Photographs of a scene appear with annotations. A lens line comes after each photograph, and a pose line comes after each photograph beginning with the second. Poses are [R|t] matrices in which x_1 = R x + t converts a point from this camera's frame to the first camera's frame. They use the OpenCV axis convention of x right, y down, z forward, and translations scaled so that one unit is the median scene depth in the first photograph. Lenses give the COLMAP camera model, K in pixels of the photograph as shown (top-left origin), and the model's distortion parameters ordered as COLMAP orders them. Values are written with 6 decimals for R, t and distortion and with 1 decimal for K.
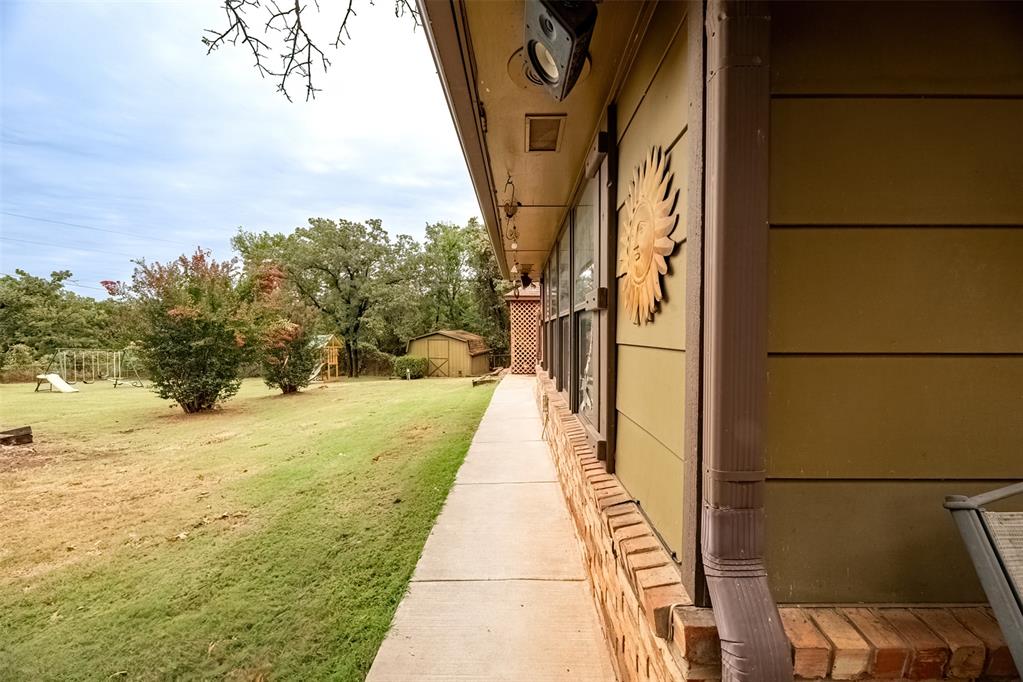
lens RADIAL K [[426.3, 0, 513.4], [0, 426.3, 337.5], [0, 0, 1]] dist [-0.007335, 0.000951]
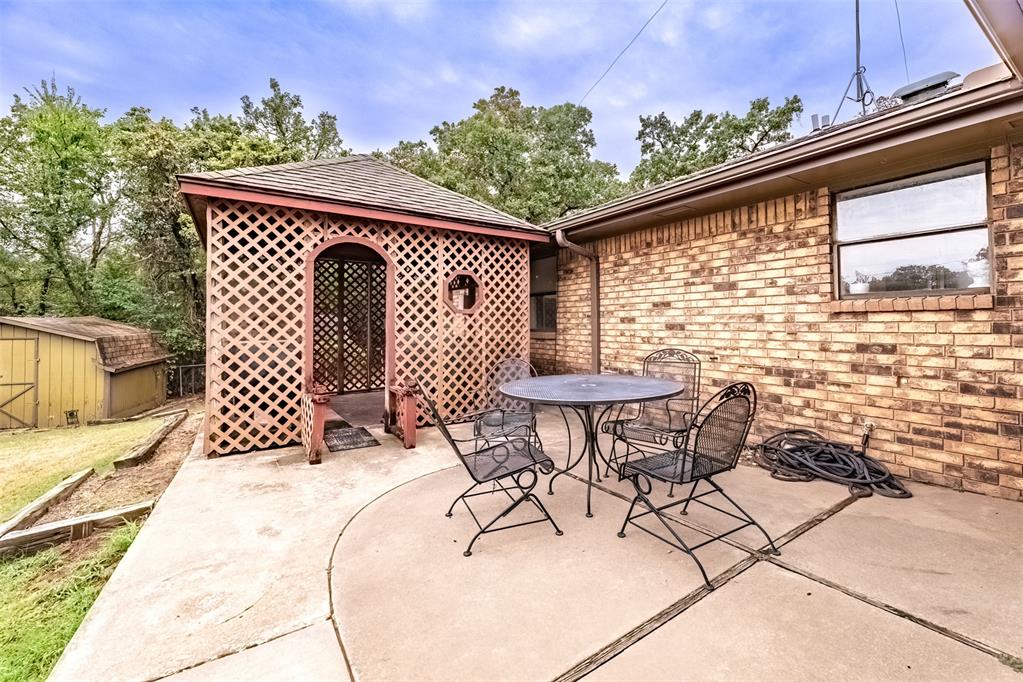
lens RADIAL K [[423.3, 0, 517.3], [0, 423.3, 316.8], [0, 0, 1]] dist [0.003013, 0.000486]
pose [[0.828185, 0.008205, 0.560394, 0.004369], [0.010437, 0.999494, -0.030058, 0.001432], [-0.560357, 0.030742, 0.827680, 0.356020]]
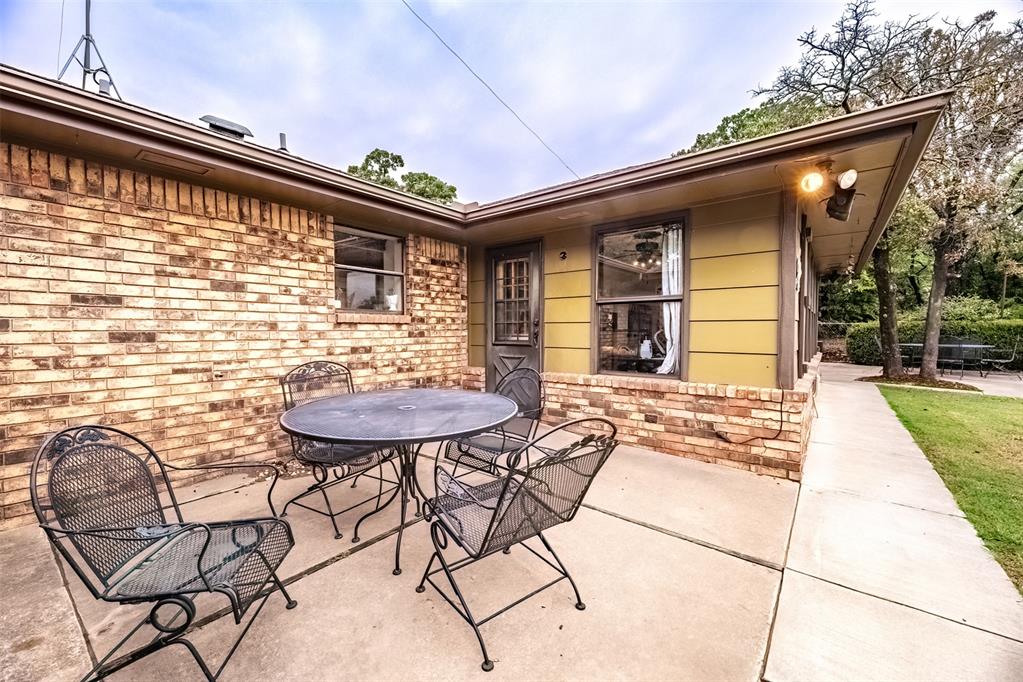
lens RADIAL K [[397.6, 0, 512.6], [0, 397.6, 335.6], [0, 0, 1]] dist [0.000021, 0.000045]
pose [[-0.783668, -0.014859, 0.621003, 0.034925], [0.003664, 0.999586, 0.028541, -0.009196], [-0.621170, 0.024642, -0.783289, 0.759846]]
